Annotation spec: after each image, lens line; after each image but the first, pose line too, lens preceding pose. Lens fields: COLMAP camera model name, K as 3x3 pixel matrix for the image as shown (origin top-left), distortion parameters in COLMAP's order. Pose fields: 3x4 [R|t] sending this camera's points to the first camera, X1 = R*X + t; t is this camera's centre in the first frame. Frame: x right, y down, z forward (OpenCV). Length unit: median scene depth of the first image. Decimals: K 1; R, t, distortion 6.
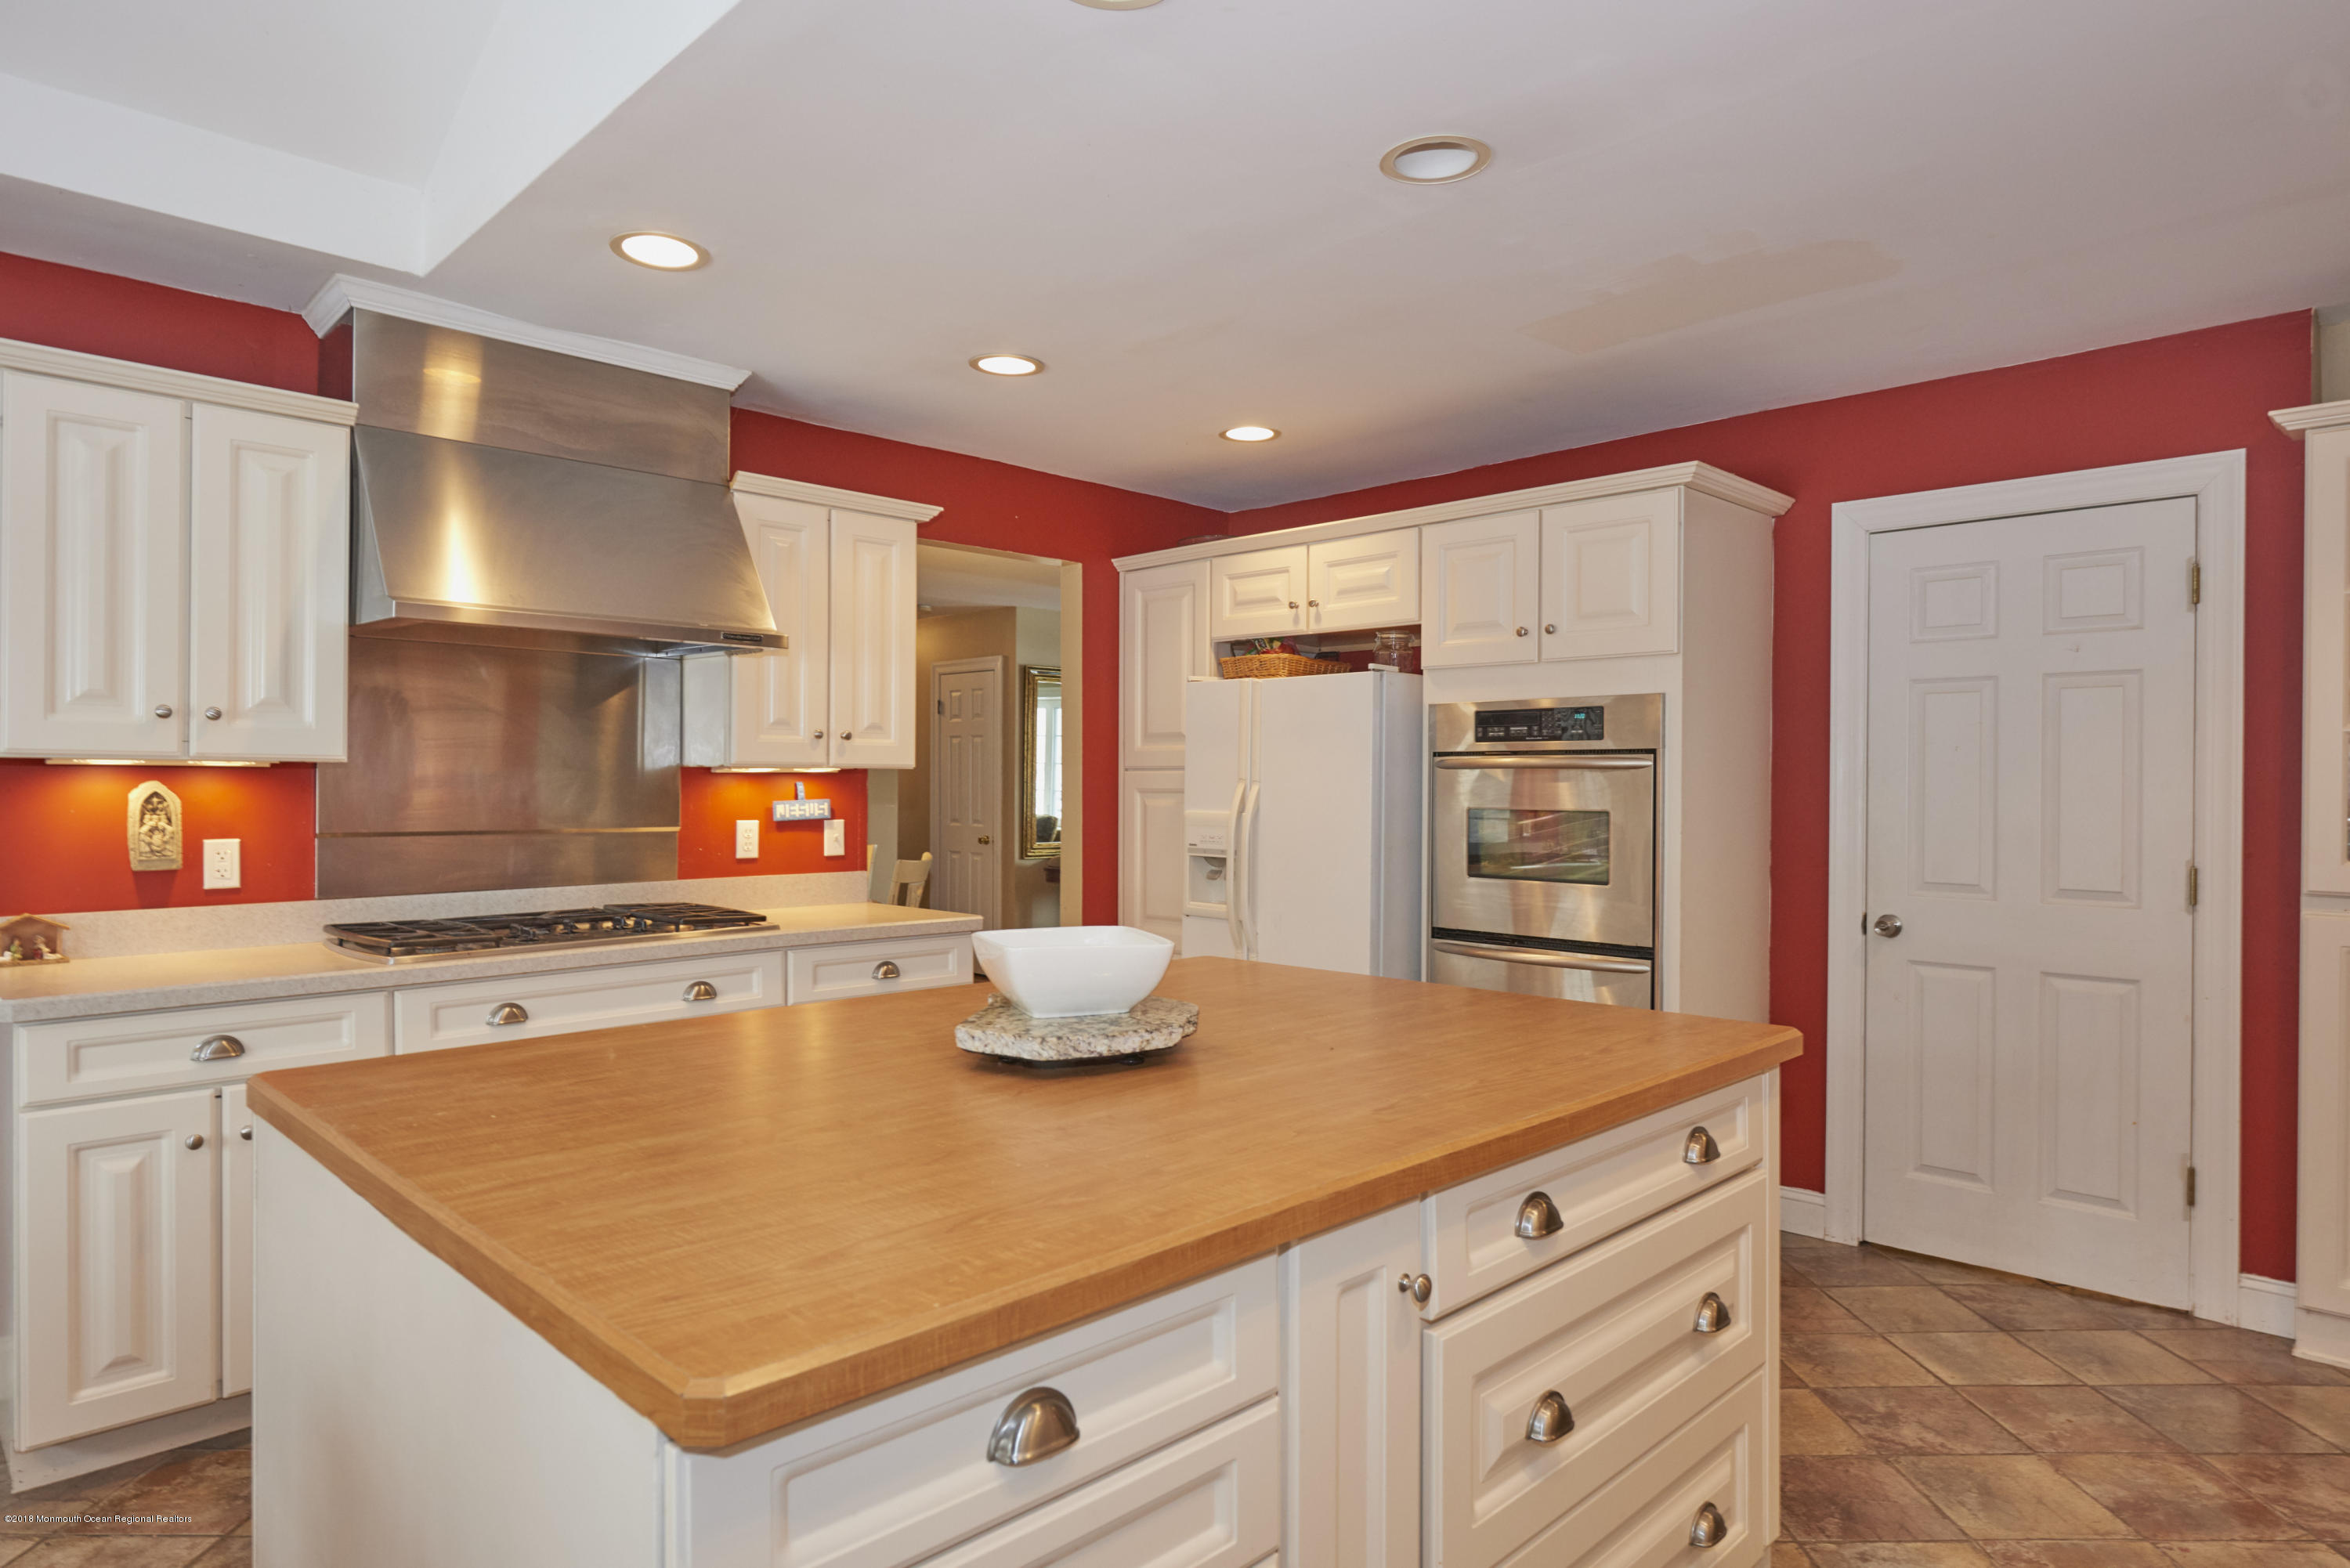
lens RADIAL K [[1356.7, 0, 1175.0], [0, 1356.7, 784.0], [0, 0, 1]] dist [-0.000354, -0.000126]
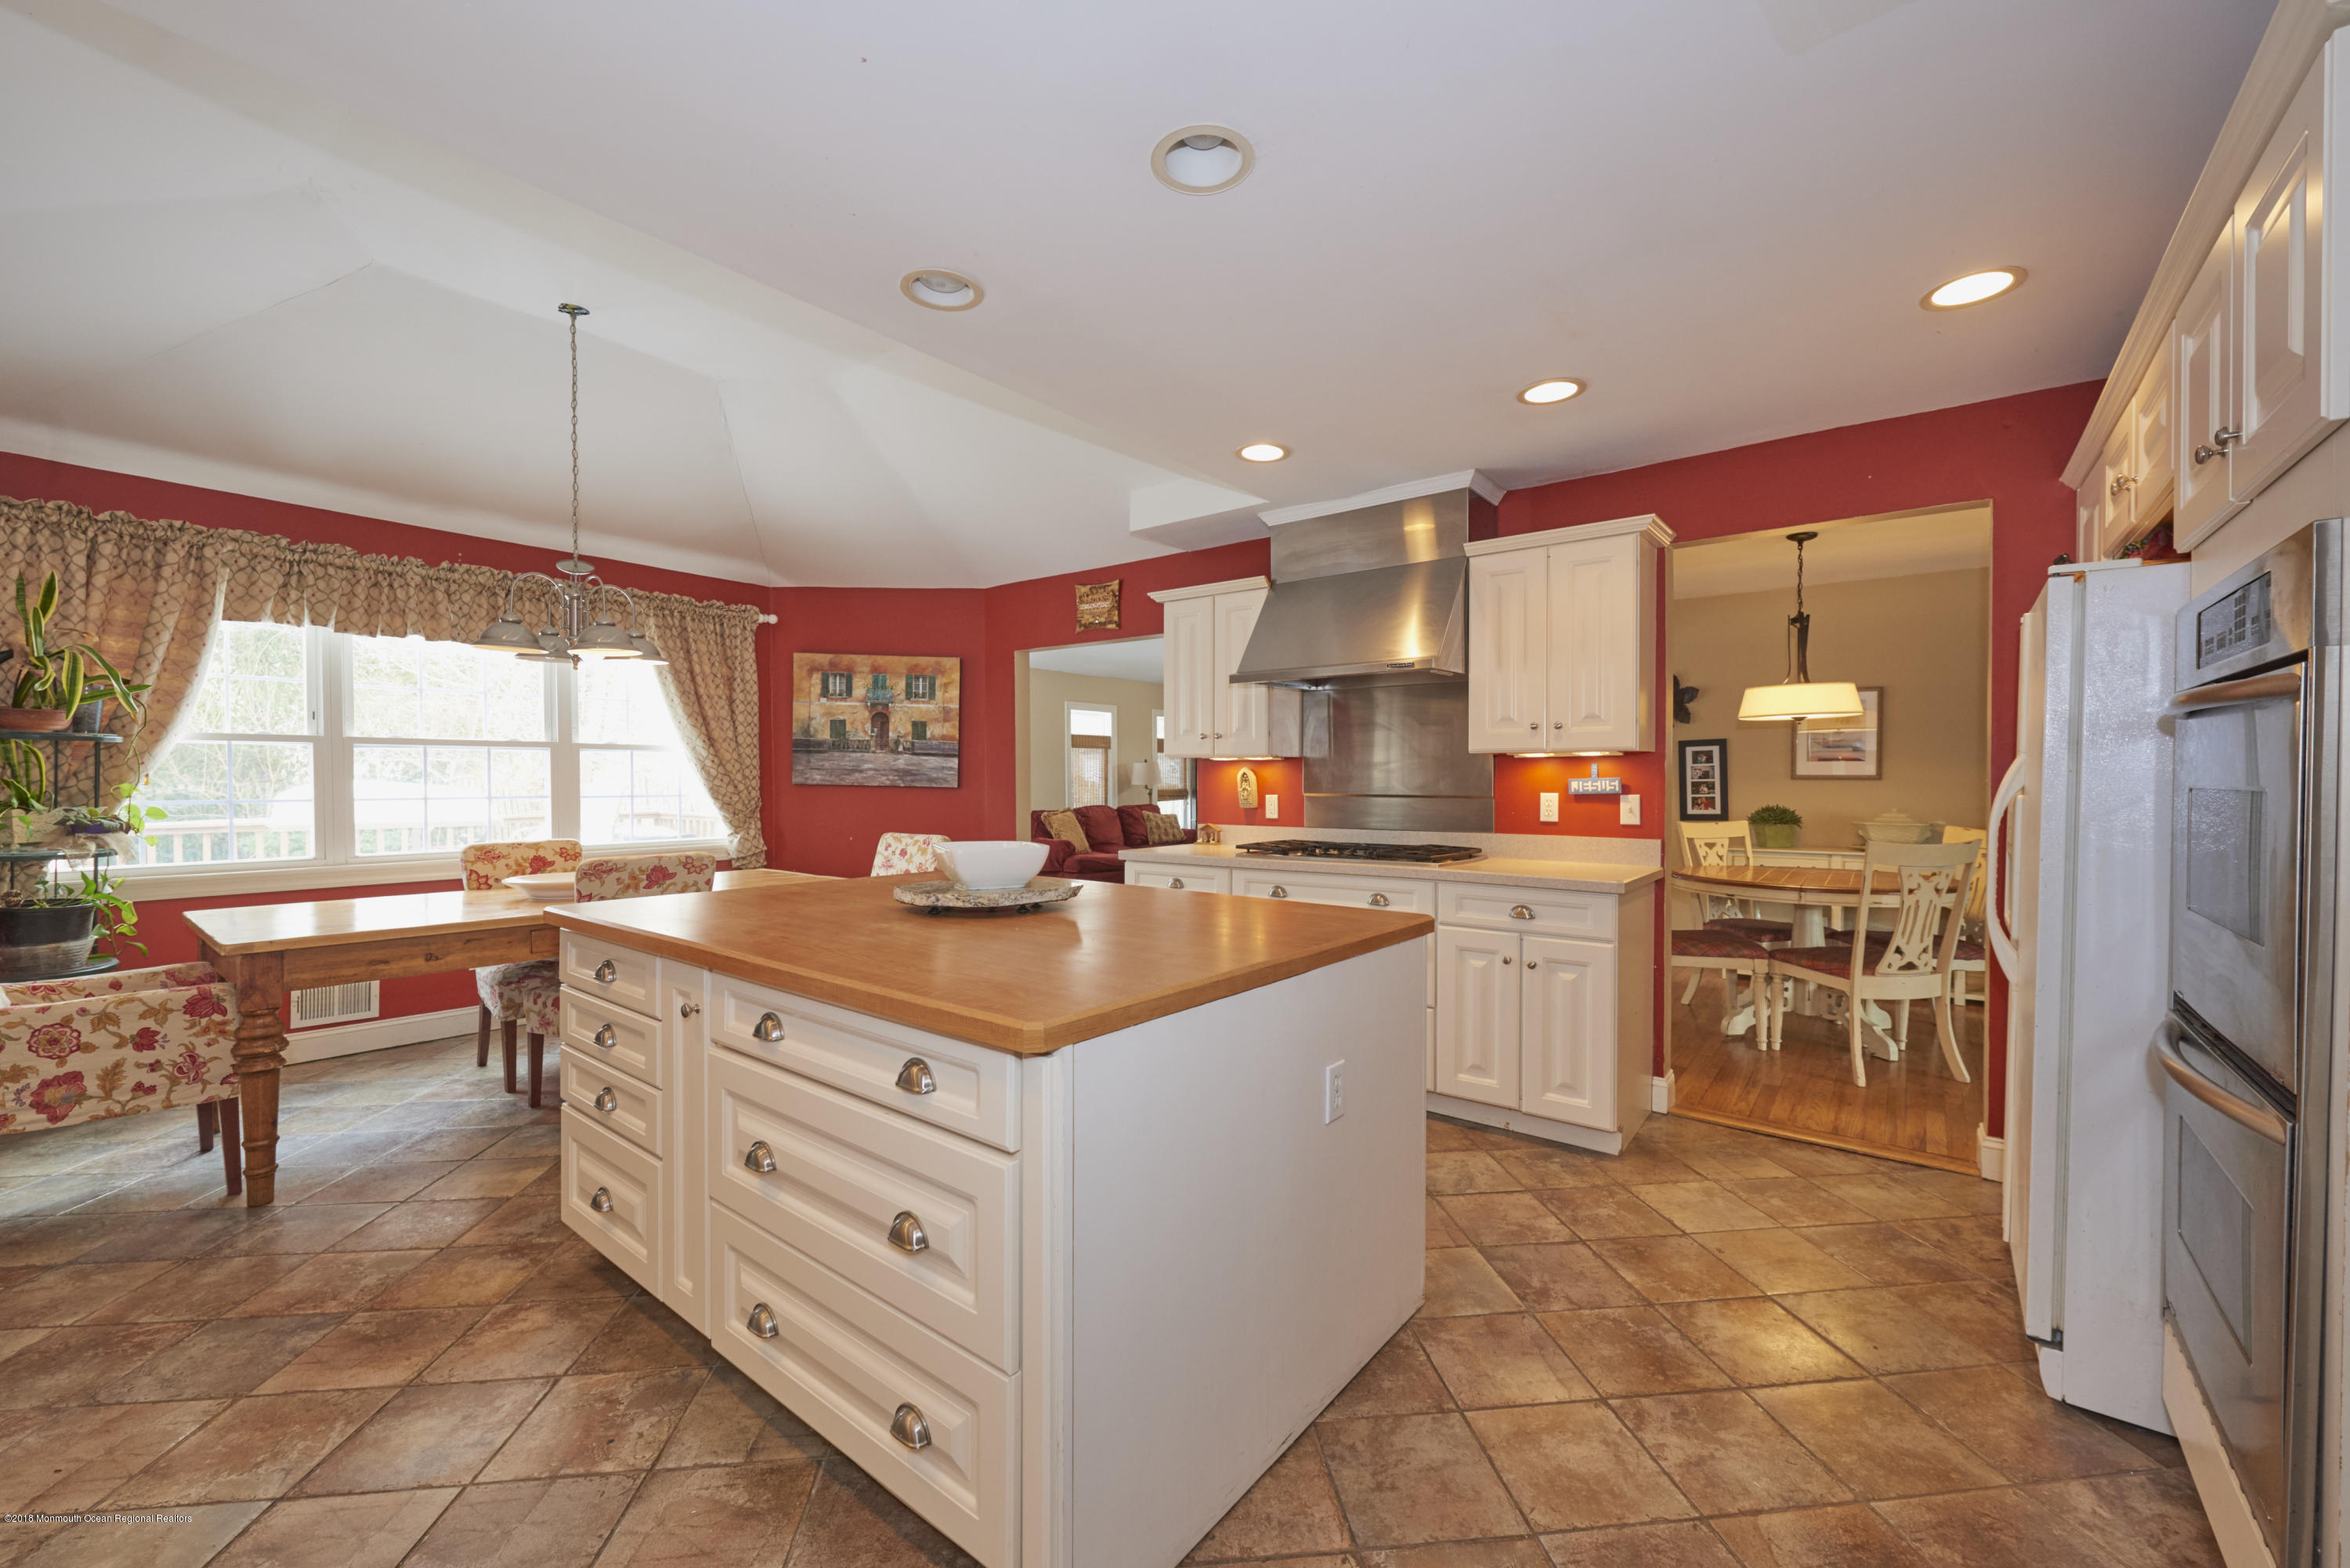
lens RADIAL K [[928.5, 0, 1177.6], [0, 928.5, 791.8], [0, 0, 1]] dist [-0.001178, -0.000410]
pose [[0.112097, 0.013320, -0.993608, 0.590980], [0.002157, 0.999905, 0.013648, 0.013249], [0.993695, -0.003673, 0.112058, 0.577337]]
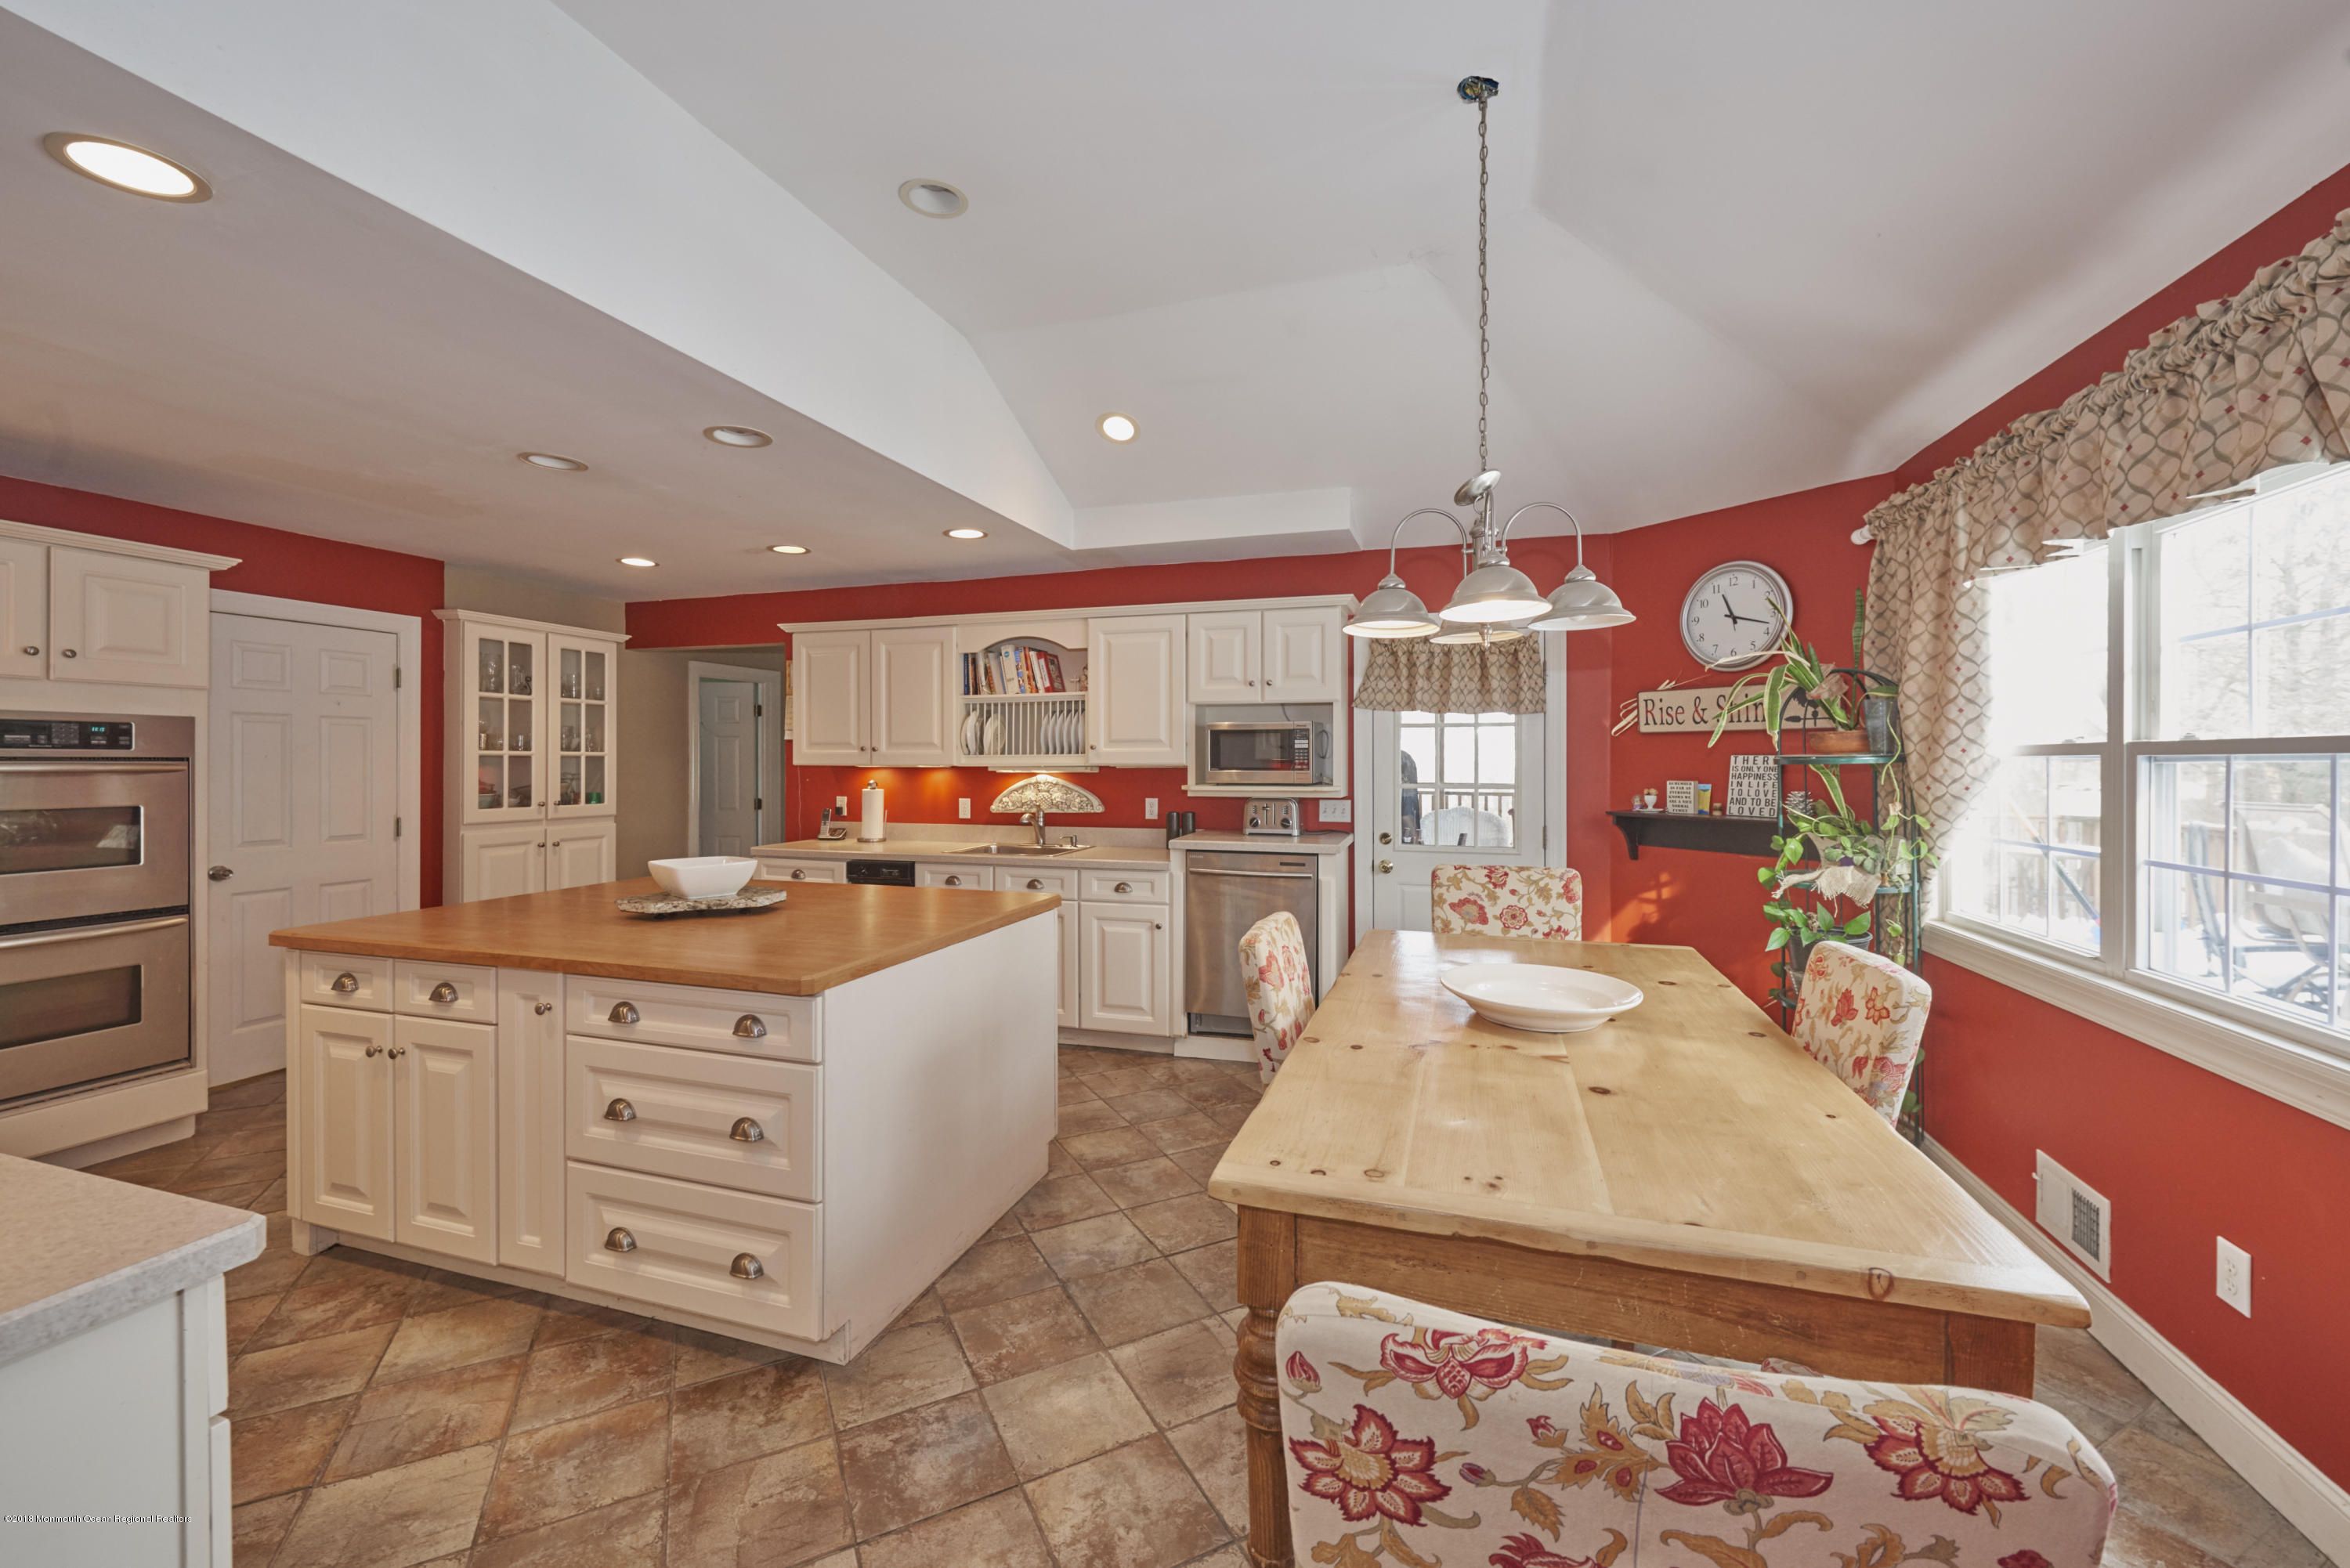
lens RADIAL K [[929.5, 0, 1183.7], [0, 929.5, 762.2], [0, 0, 1]] dist [-0.000505, -0.000132]
pose [[-0.456287, -0.003214, 0.889827, -0.943269], [-0.002499, 0.999994, 0.002330, -0.029341], [-0.889829, -0.001161, -0.456292, 0.516625]]
